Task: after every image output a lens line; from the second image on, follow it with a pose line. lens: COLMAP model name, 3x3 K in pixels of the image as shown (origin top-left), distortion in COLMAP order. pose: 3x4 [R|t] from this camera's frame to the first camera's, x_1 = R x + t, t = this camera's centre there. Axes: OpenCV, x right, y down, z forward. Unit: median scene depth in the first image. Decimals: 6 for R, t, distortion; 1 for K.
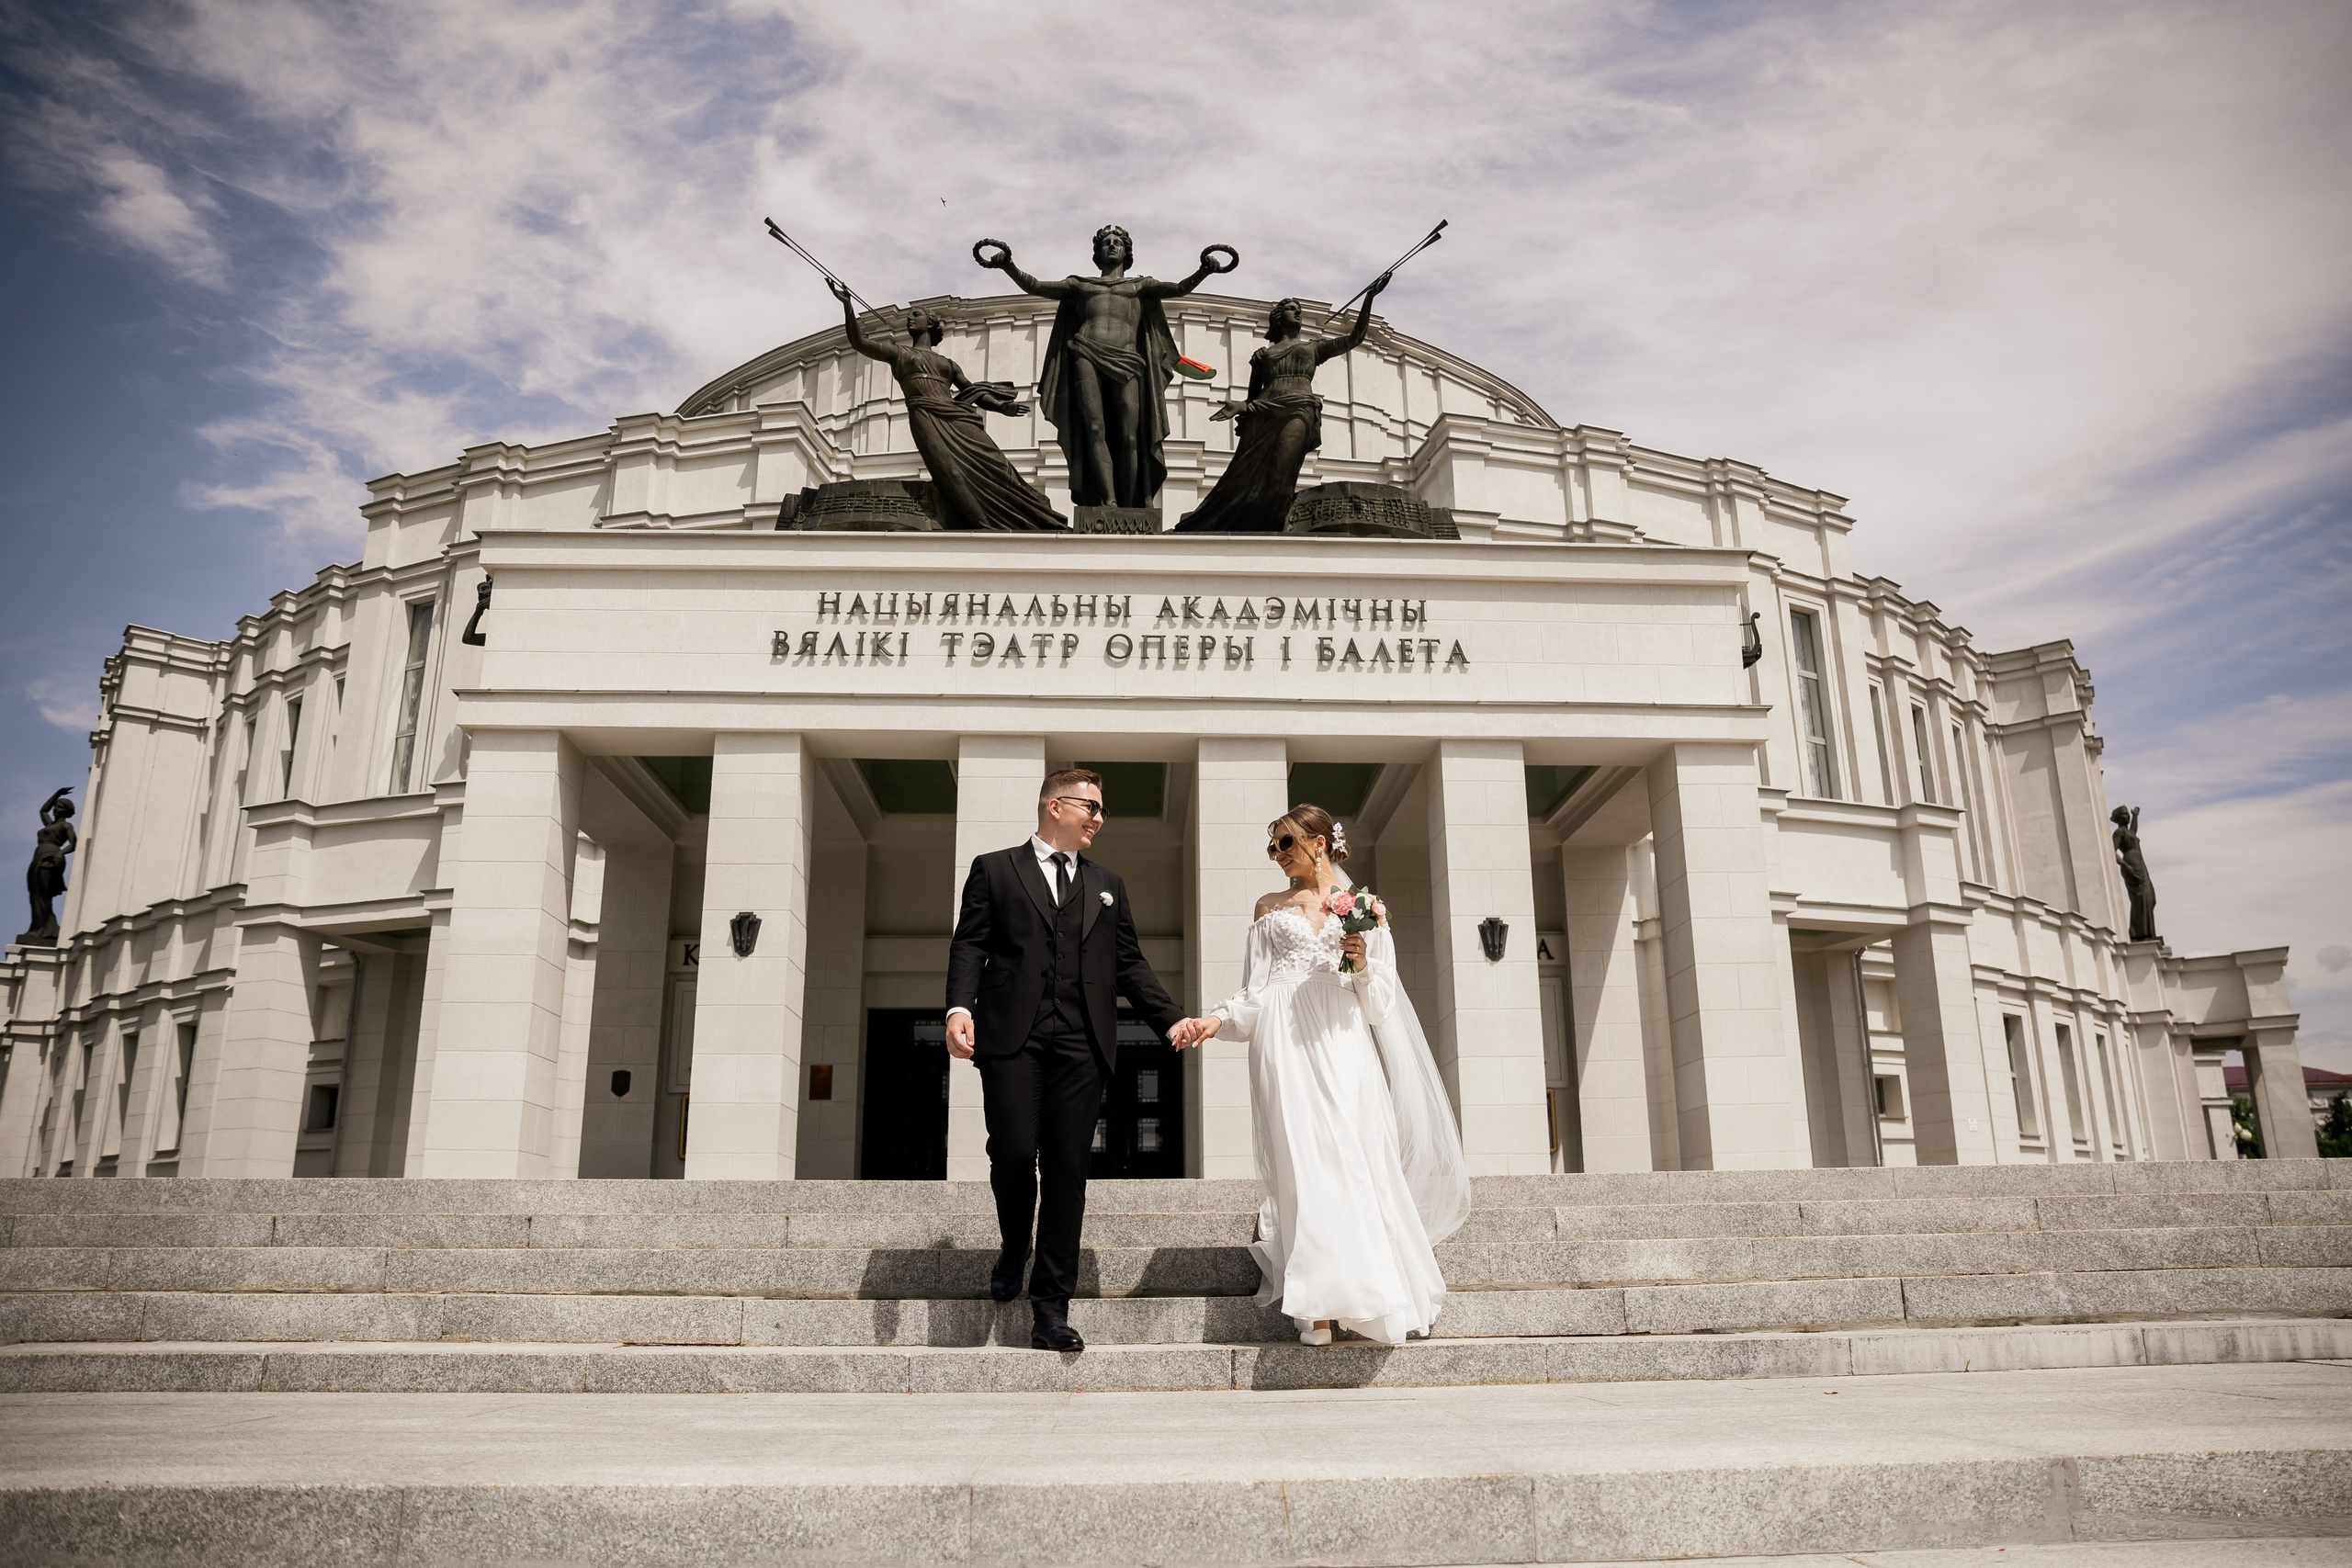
lens RADIAL K [[1701.2, 0, 1176.0], [0, 1701.2, 784.0], [0, 0, 1]] dist [-0.045066, 0.007518]
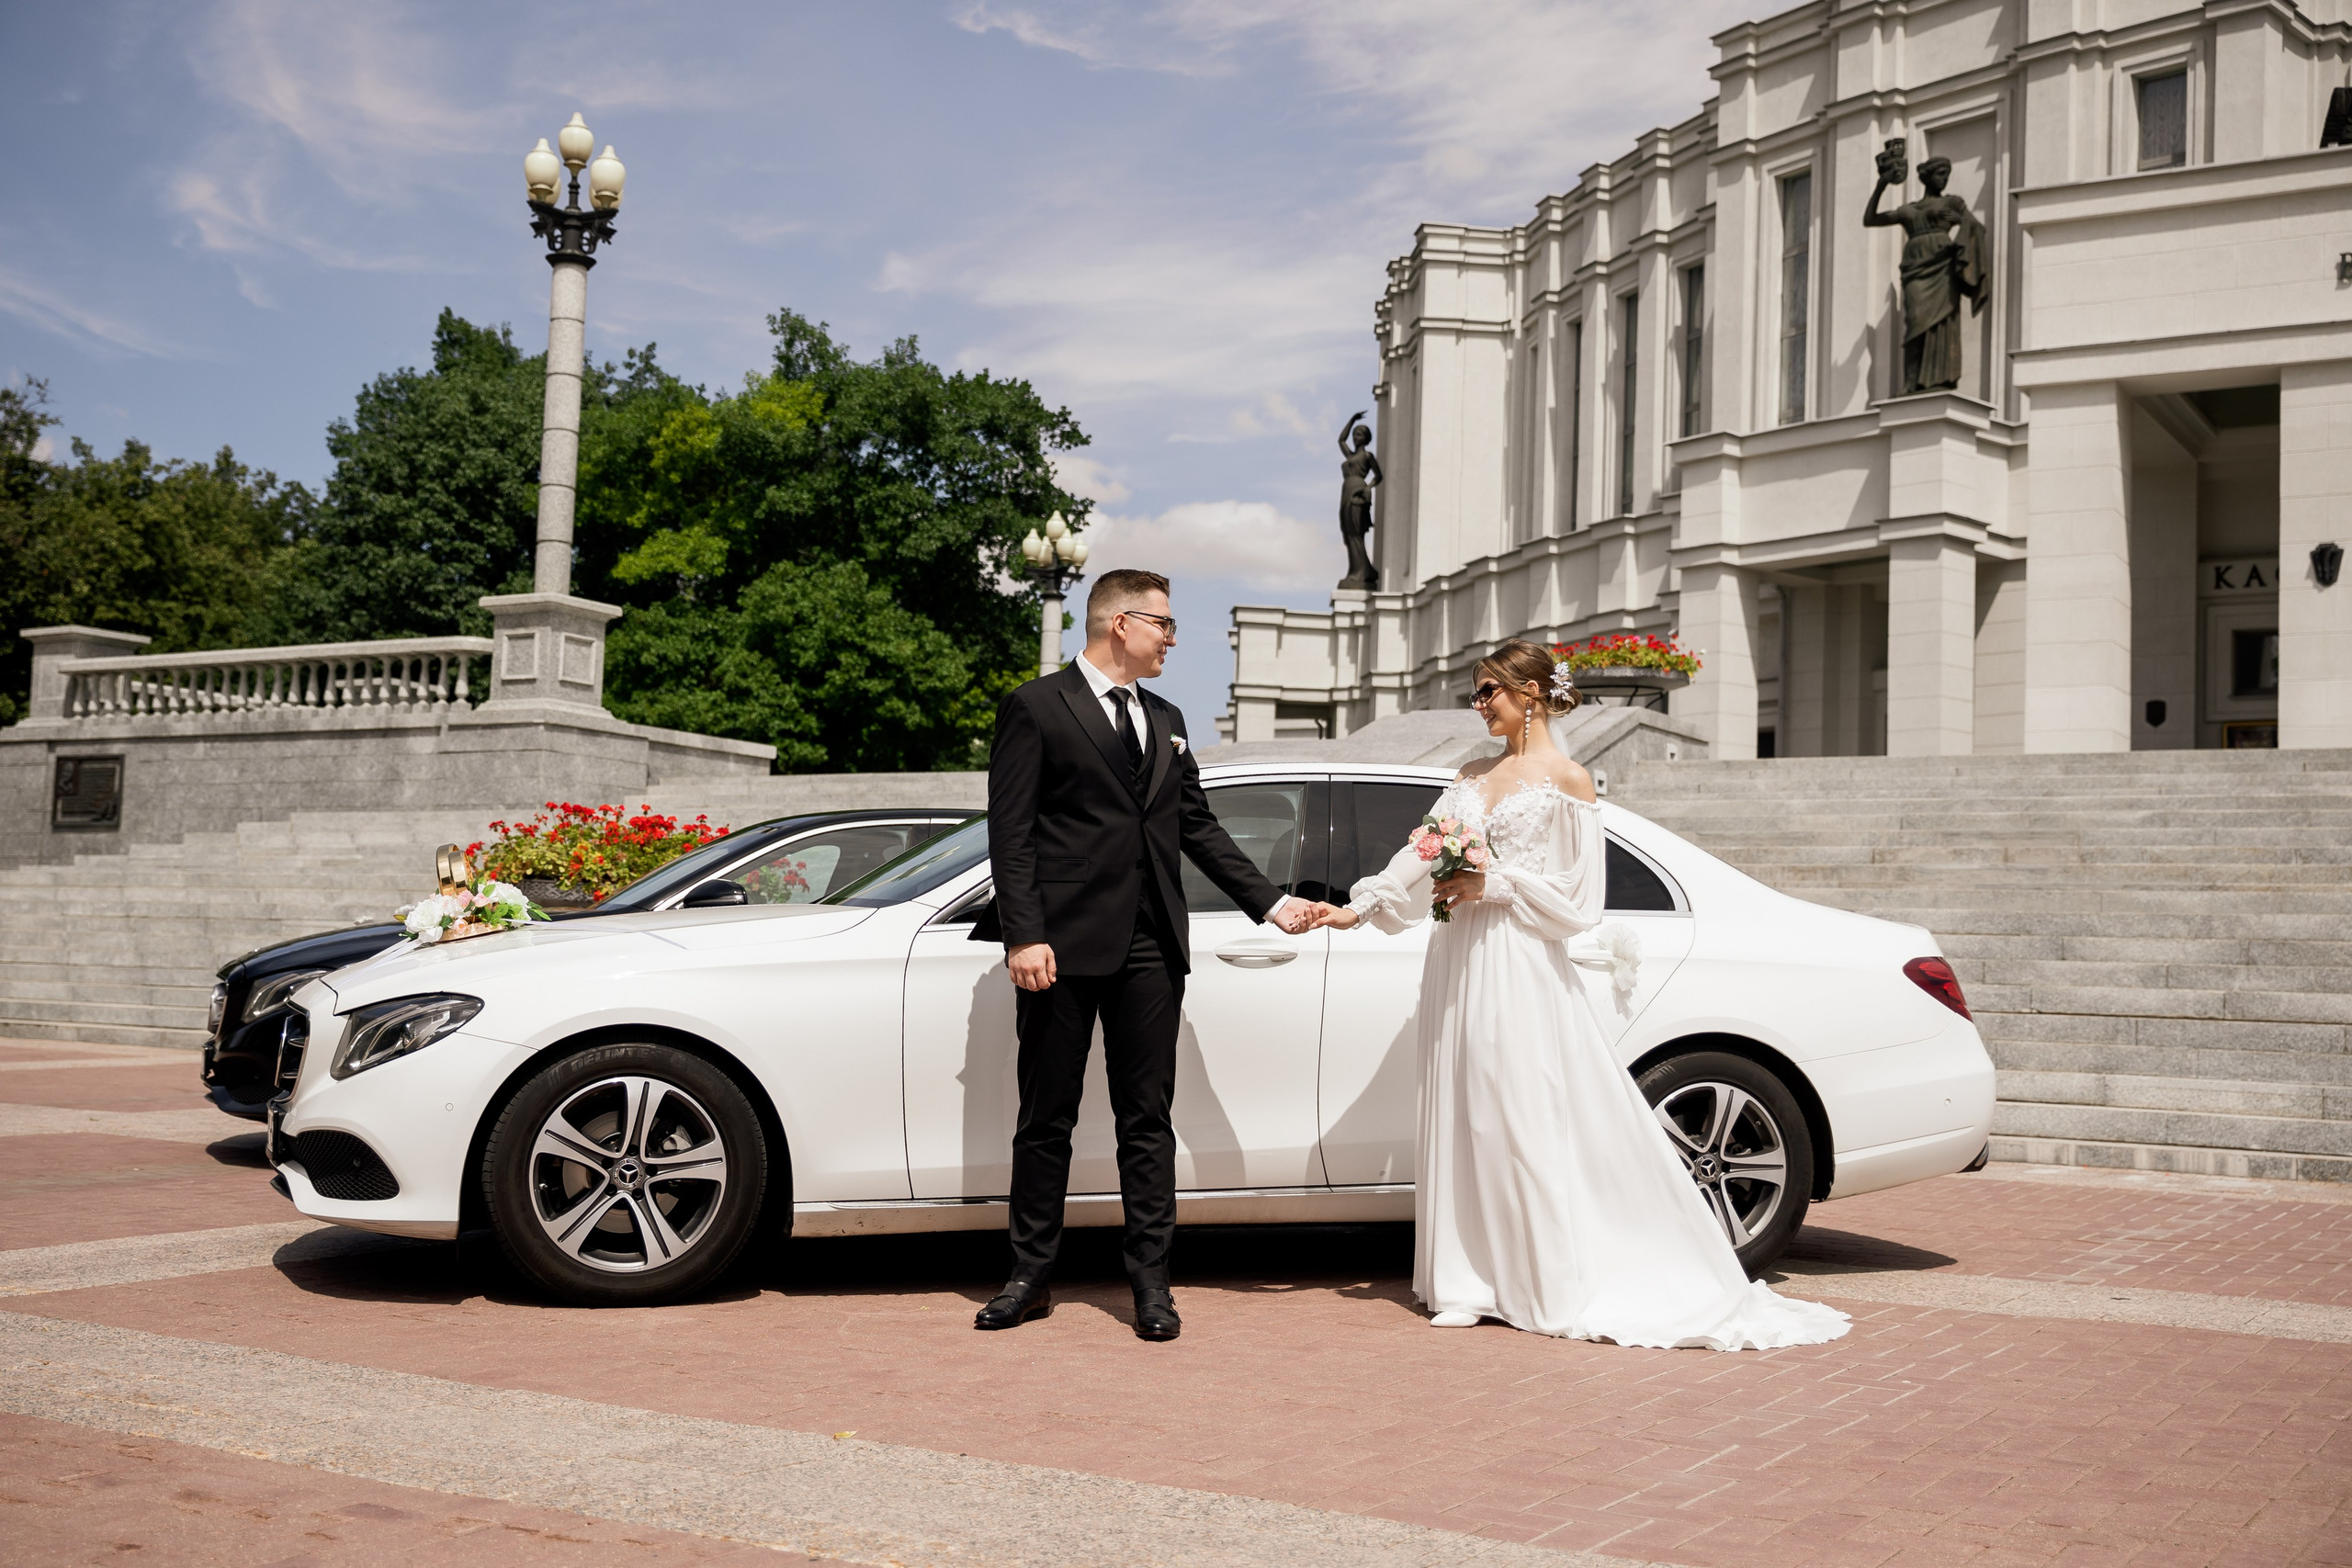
lens RADIAL K [[2497.3, 0, 1176.0], [0, 2497.3, 784.0], [0, 0, 1]] dist [-0.012952, 0.155731]
pose [[0.824461, -0.005160, -0.565895, 0.016312], [0.116301, 0.980160, 0.160503, -0.052204], [0.553840, -0.198142, 0.808703, -0.317336]]
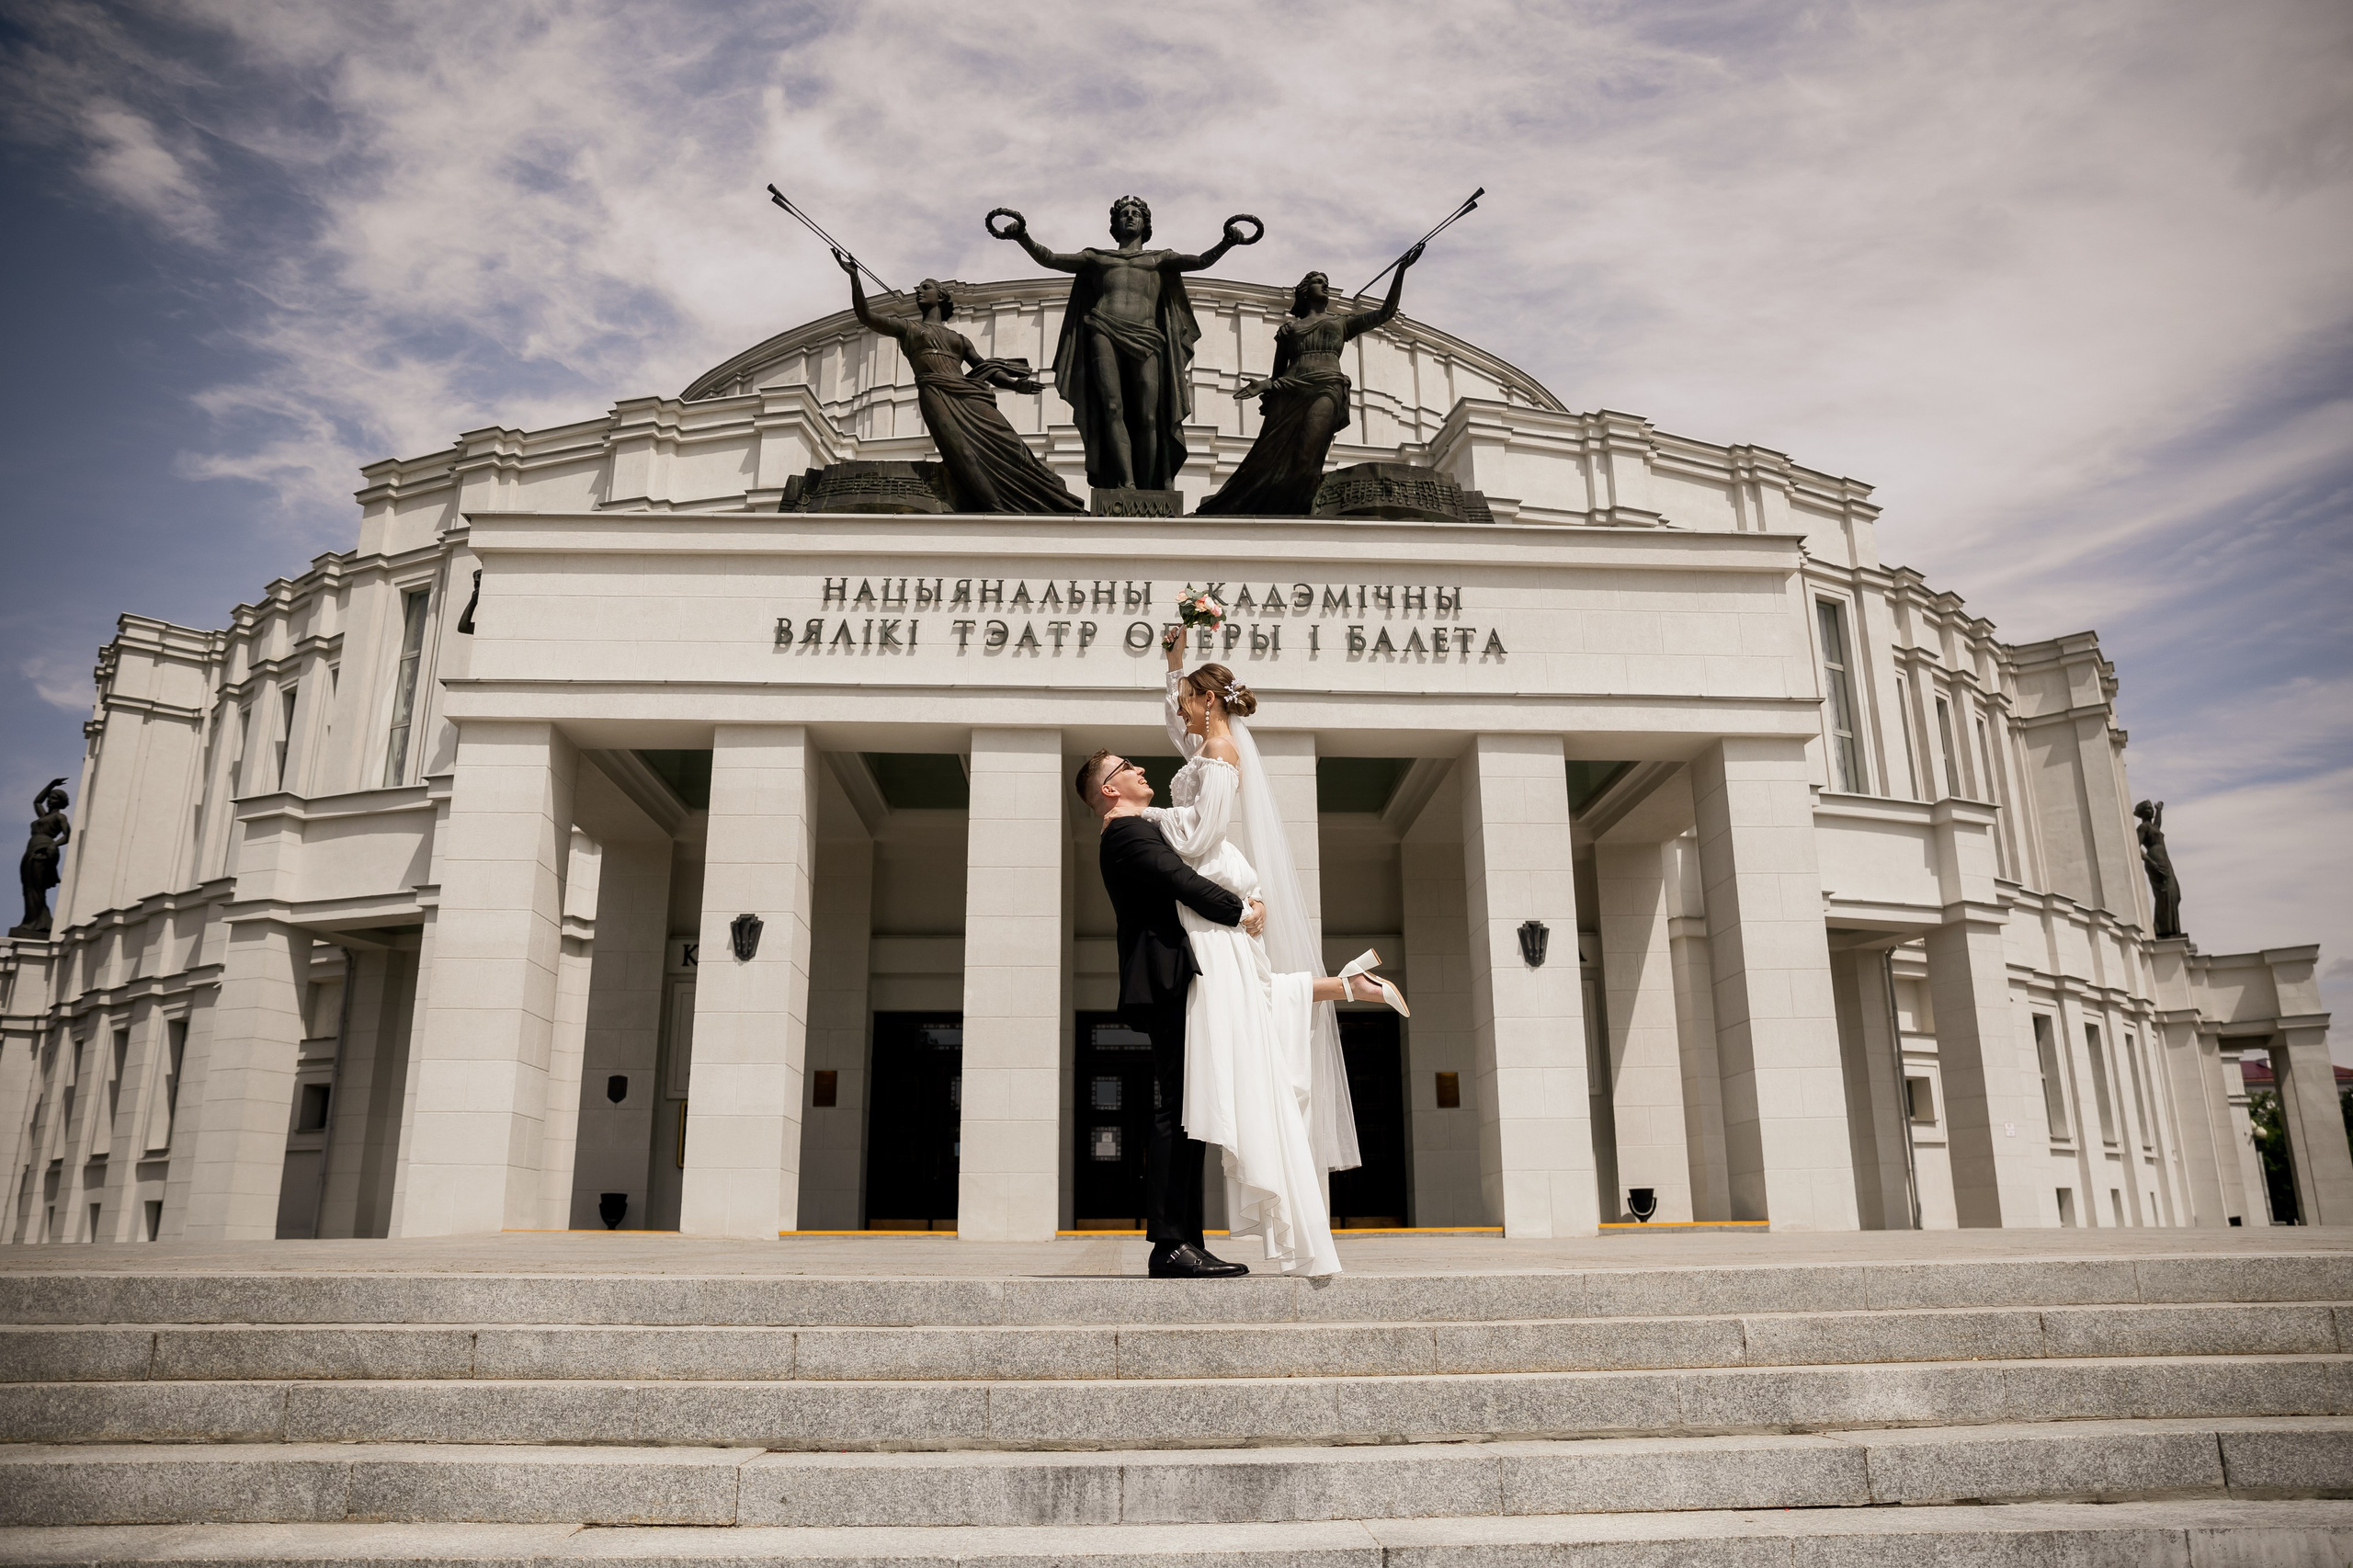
lens RADIAL K [[1702.1, 0, 1176.5], [0, 1702.1, 784.0], [0, 0, 1]] dist [-0.045066, 0.007518]
pose [[0.999998, 0.001642, -0.001248, -0.005733], [-0.001636, 0.999986, 0.005107, -0.001202], [0.001257, -0.005105, 0.999986, 0.023819]]
